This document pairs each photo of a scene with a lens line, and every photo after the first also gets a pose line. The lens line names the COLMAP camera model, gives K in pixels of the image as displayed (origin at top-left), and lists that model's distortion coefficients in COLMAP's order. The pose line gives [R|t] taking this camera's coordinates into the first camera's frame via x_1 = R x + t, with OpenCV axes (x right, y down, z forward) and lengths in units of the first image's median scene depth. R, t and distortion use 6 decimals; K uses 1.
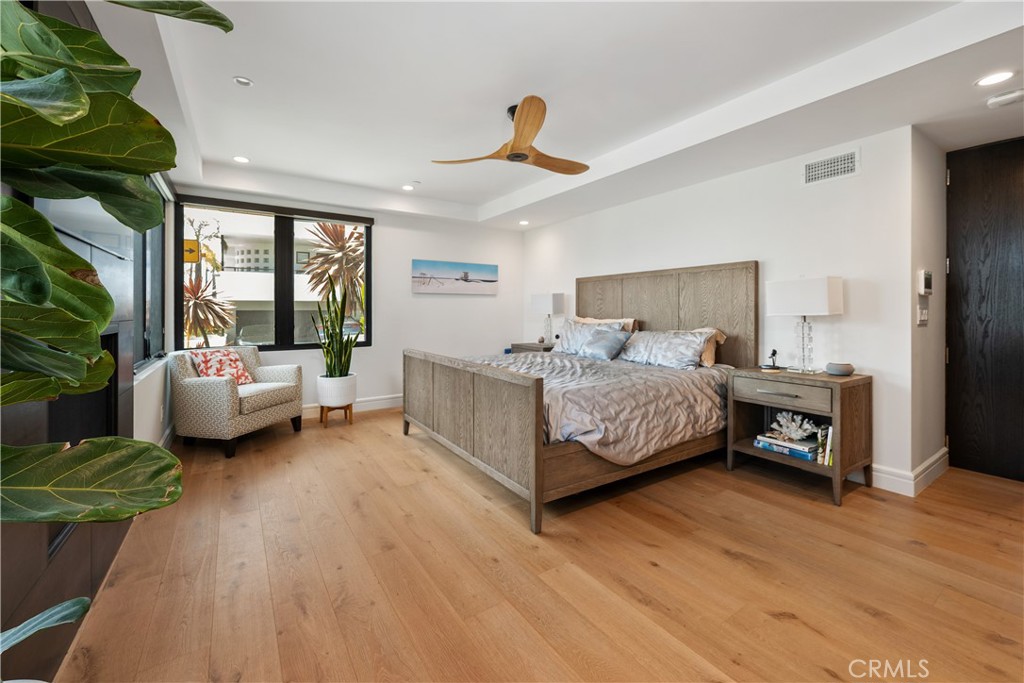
lens RADIAL K [[408.6, 0, 511.0], [0, 408.6, 313.7], [0, 0, 1]] dist [-0.000857, -0.000408]
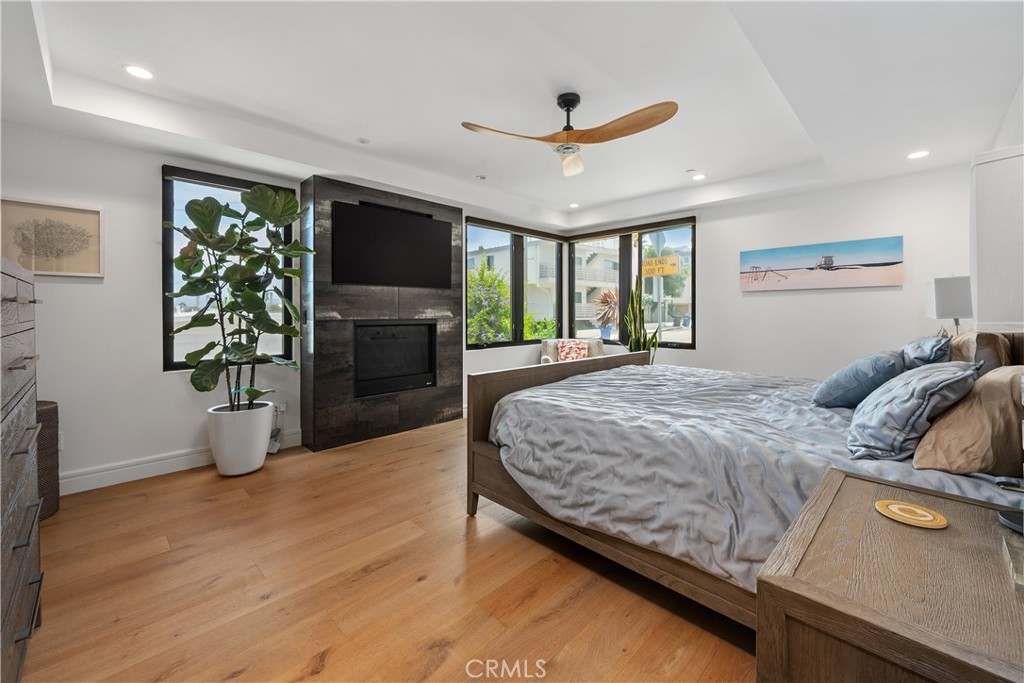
lens RADIAL K [[421.0, 0, 527.7], [0, 421.0, 309.1], [0, 0, 1]] dist [0.000333, -0.000028]
pose [[0.217772, -0.007916, -0.975968, 0.911890], [-0.005996, 0.999937, -0.009448, -0.005837], [0.975981, 0.007910, 0.217711, 0.681169]]
